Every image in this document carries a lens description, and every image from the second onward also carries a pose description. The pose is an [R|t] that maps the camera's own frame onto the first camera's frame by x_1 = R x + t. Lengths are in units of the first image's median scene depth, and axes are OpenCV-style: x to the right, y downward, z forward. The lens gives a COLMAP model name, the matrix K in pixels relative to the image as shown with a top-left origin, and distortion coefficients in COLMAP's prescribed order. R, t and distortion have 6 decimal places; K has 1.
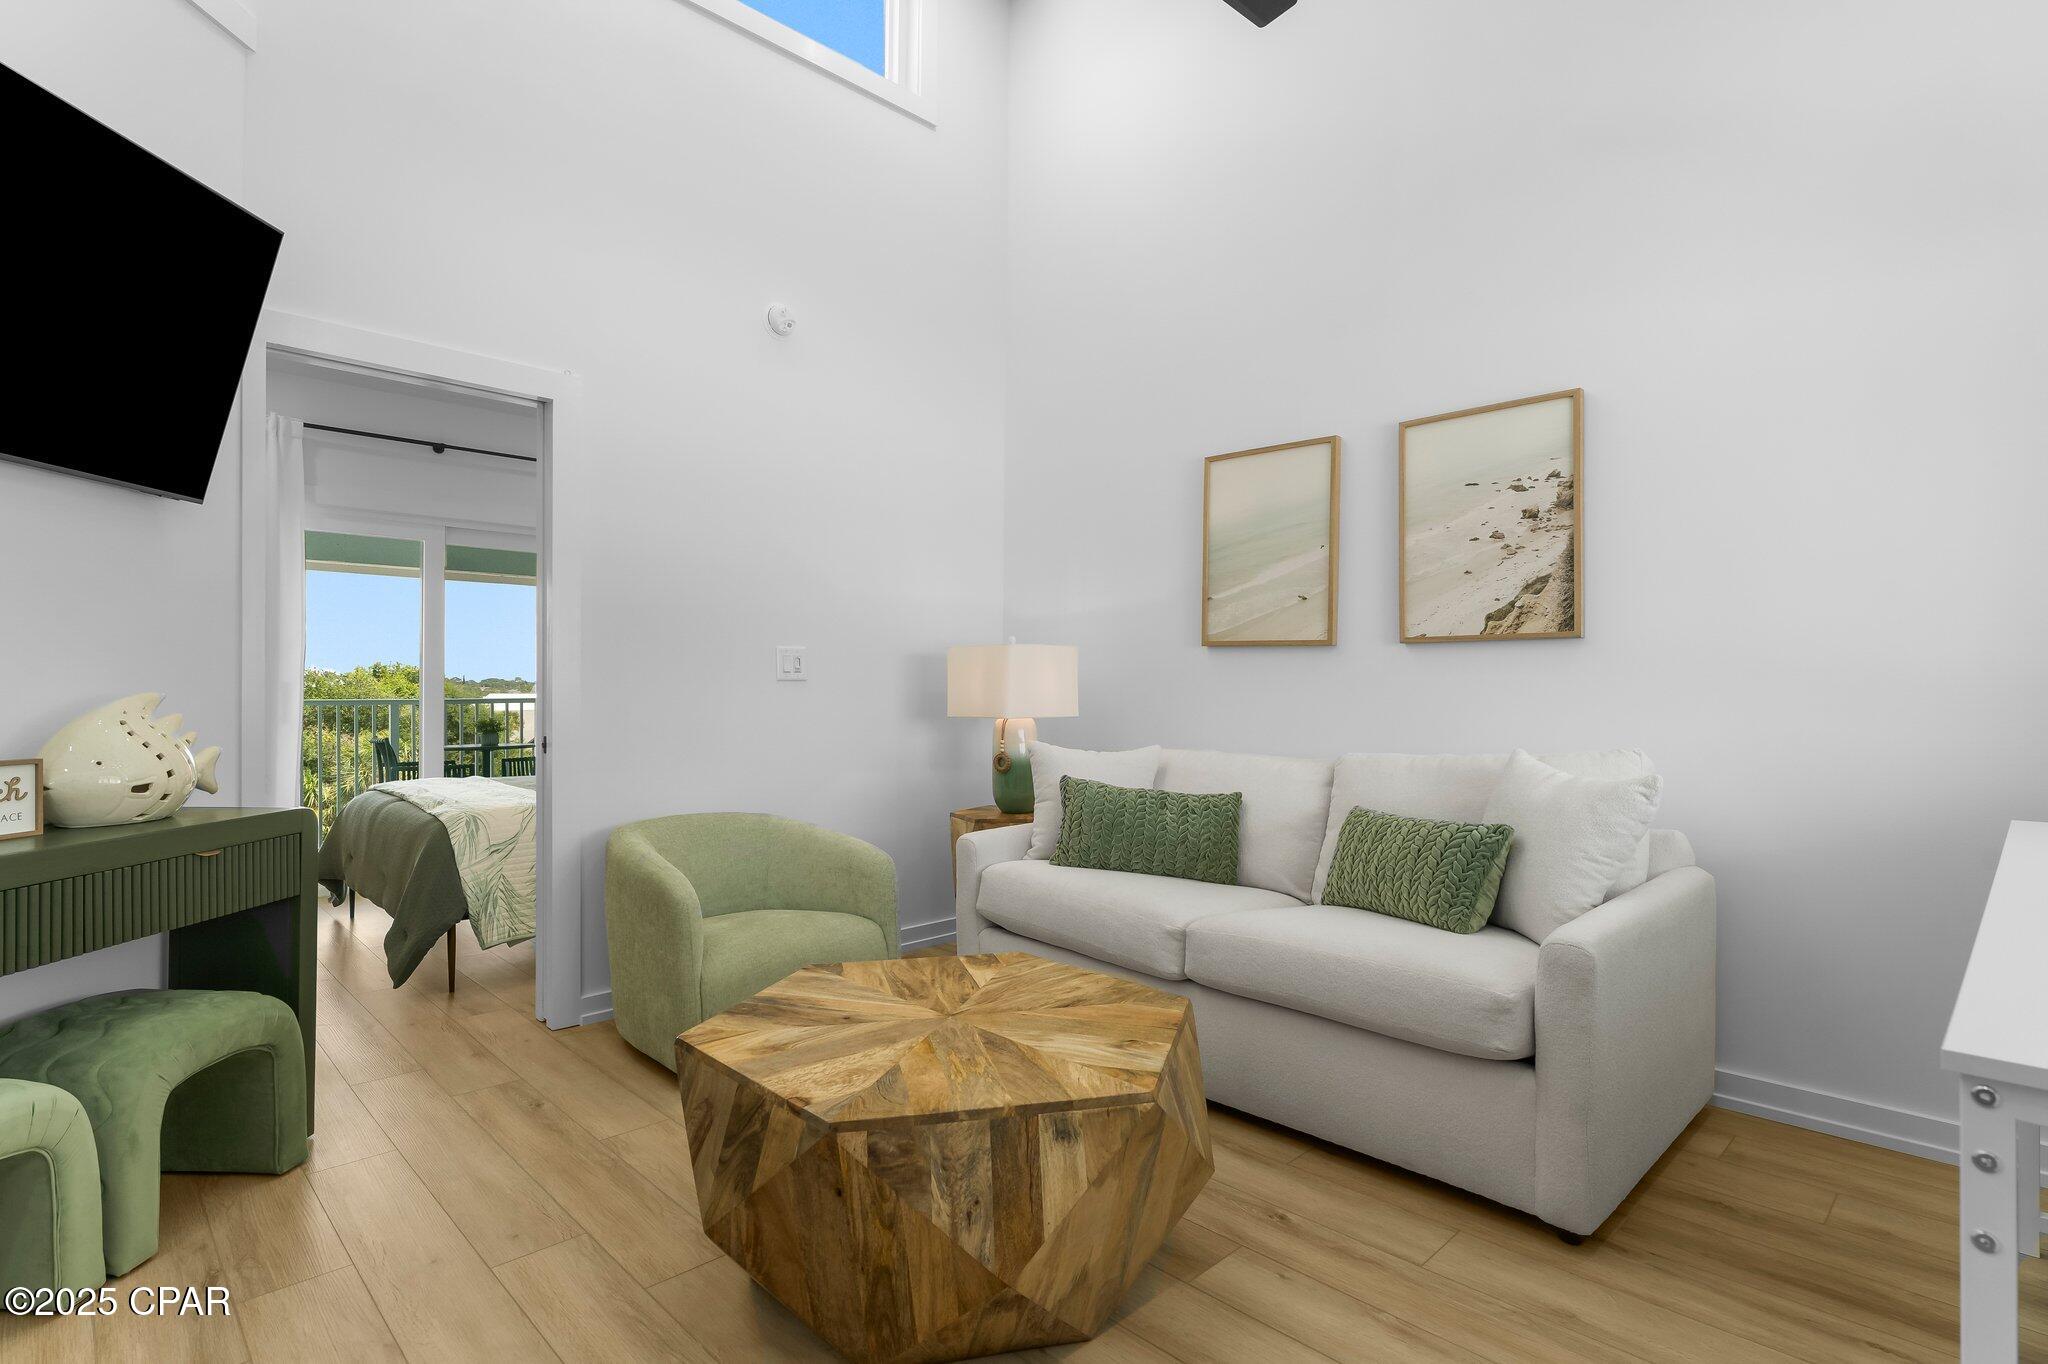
lens RADIAL K [[976.8, 0, 1020.1], [0, 976.8, 685.4], [0, 0, 1]] dist [0.004049, 0.000299]
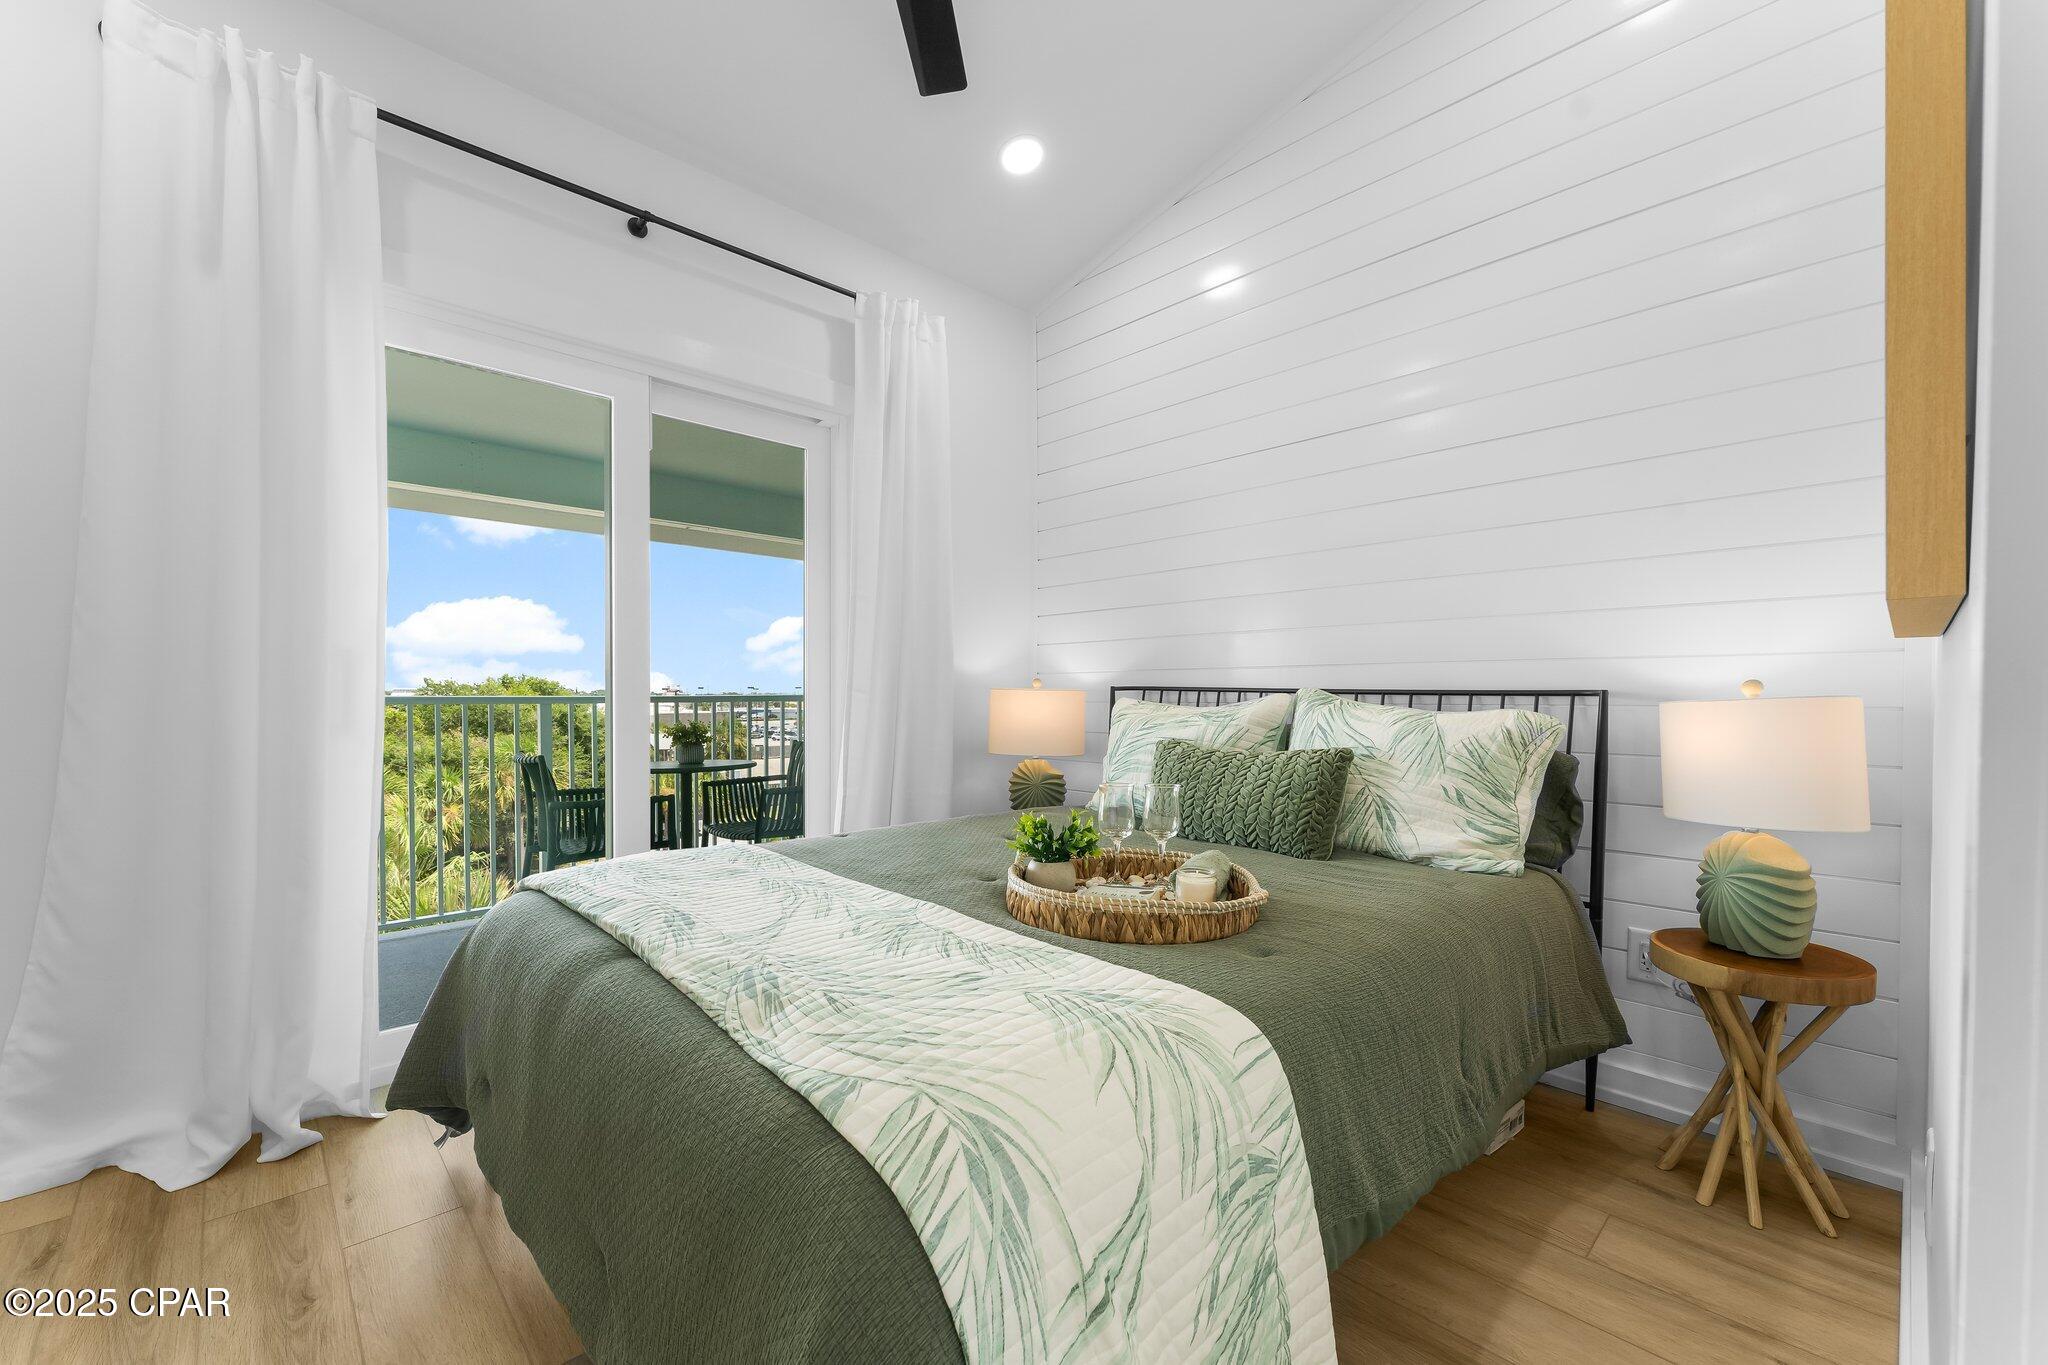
lens RADIAL K [[825.9, 0, 1037.9], [0, 825.9, 693.4], [0, 0, 1]] dist [-0.007647, -0.000089]
pose [[0.999872, -0.014463, -0.006905, -0.302994], [0.014516, 0.999864, 0.007800, 0.012228], [0.006791, -0.007899, 0.999946, 0.442641]]
